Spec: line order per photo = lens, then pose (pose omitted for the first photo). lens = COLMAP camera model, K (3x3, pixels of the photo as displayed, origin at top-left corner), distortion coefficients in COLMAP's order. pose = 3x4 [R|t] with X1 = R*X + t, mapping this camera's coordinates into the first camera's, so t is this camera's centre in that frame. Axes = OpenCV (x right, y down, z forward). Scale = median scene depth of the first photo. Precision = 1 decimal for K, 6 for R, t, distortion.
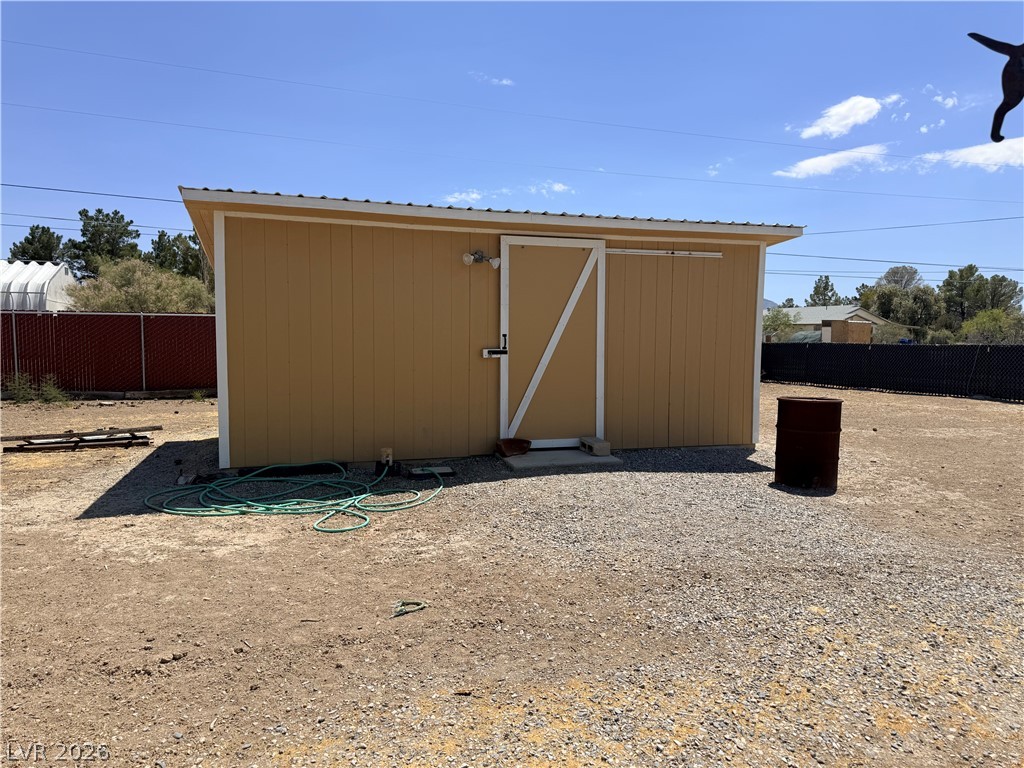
lens RADIAL K [[714.5, 0, 510.2], [0, 714.5, 385.3], [0, 0, 1]] dist [0.022511, -0.003226]
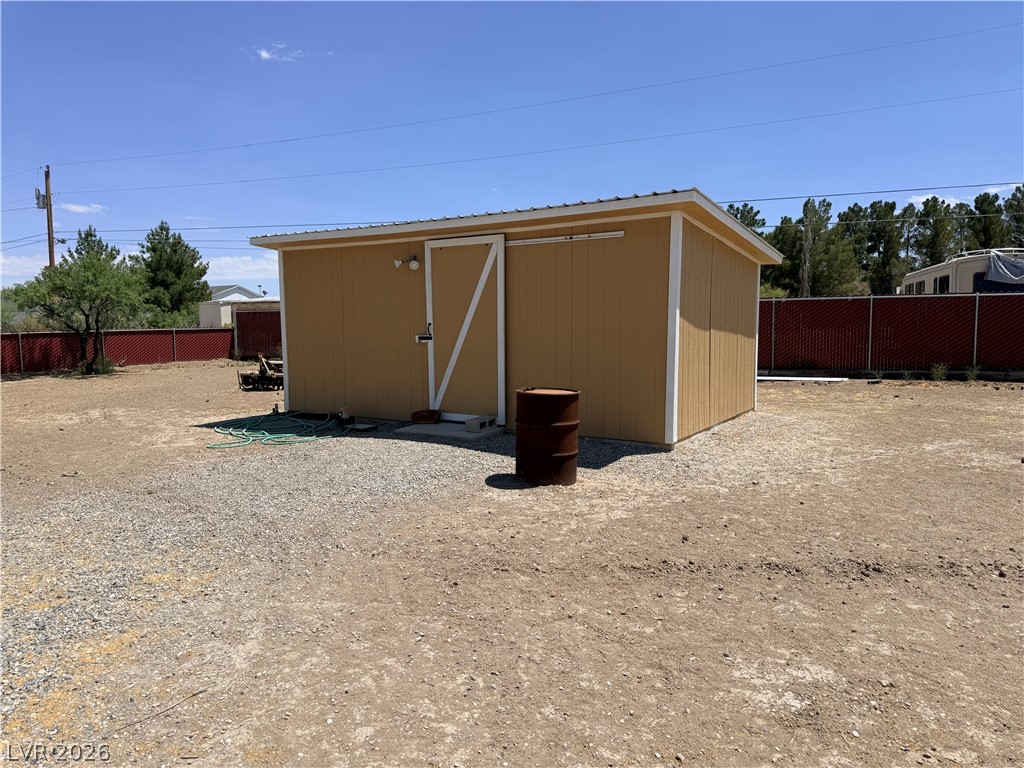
lens RADIAL K [[714.5, 0, 512.5], [0, 714.5, 385.5], [0, 0, 1]] dist [0.022511, -0.003226]
pose [[0.630465, 0.062261, -0.773716, 0.988952], [-0.040317, 0.998059, 0.047461, -0.028517], [0.775170, 0.001272, 0.631752, 0.338524]]
